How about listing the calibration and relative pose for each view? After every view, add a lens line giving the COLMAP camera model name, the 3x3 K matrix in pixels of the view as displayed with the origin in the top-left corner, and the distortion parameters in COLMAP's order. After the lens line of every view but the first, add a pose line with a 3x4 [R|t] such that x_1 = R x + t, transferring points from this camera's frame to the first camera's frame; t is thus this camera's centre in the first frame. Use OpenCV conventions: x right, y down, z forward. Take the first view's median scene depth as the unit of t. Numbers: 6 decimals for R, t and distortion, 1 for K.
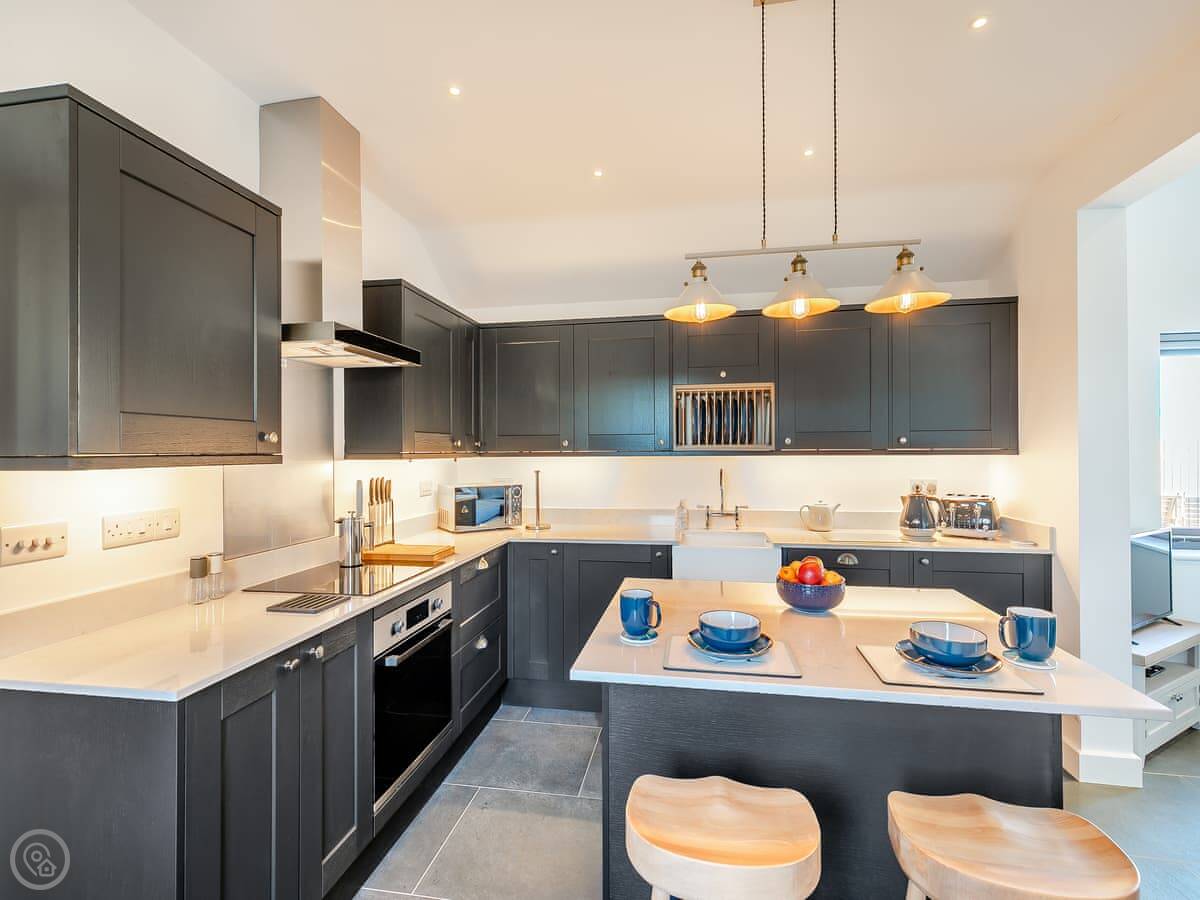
lens RADIAL K [[552.8, 0, 603.8], [0, 552.8, 445.2], [0, 0, 1]] dist [0.002000, -0.000132]
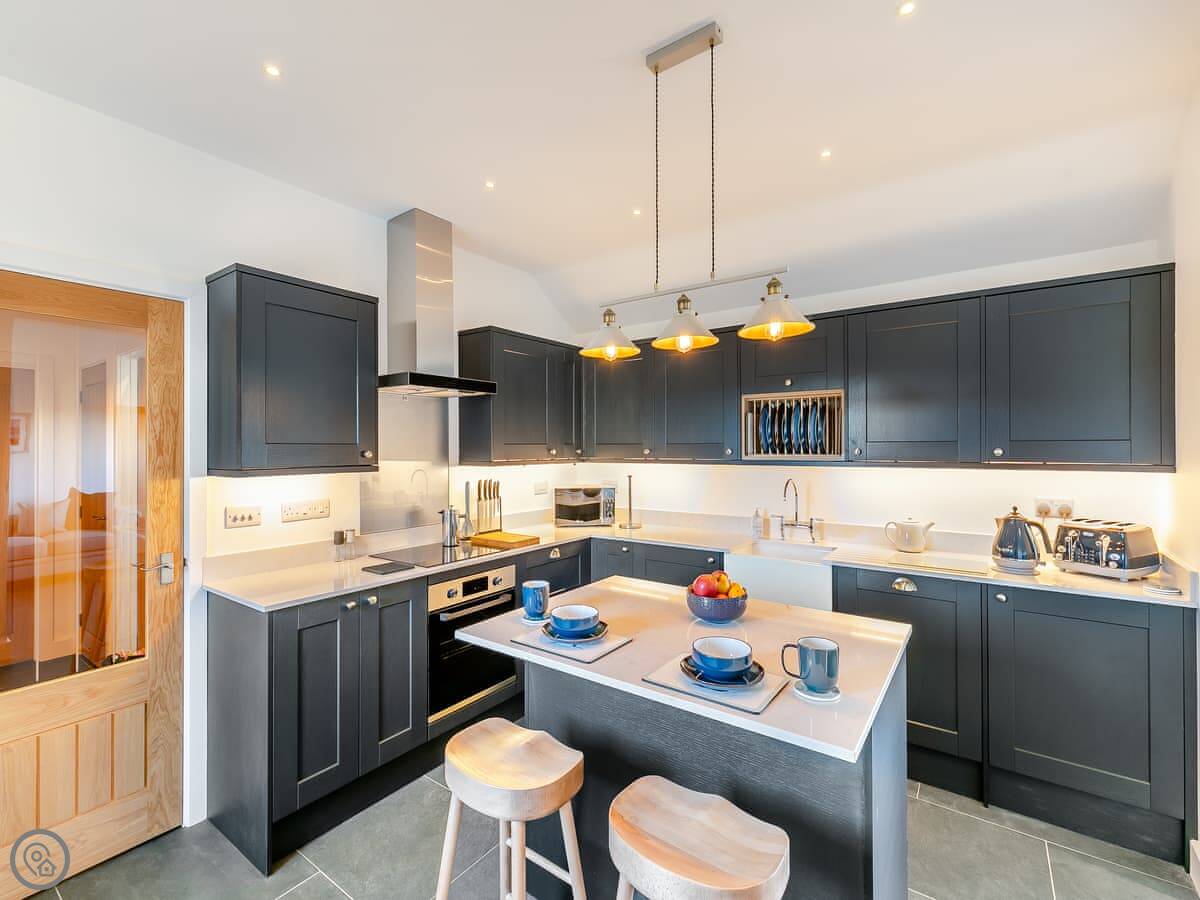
lens RADIAL K [[557.1, 0, 596.1], [0, 557.1, 442.4], [0, 0, 1]] dist [0.003114, -0.000352]
pose [[0.891016, -0.002097, -0.453967, 0.423589], [0.004806, 0.999977, 0.004814, -0.034200], [0.453946, -0.006471, 0.891006, -0.040583]]
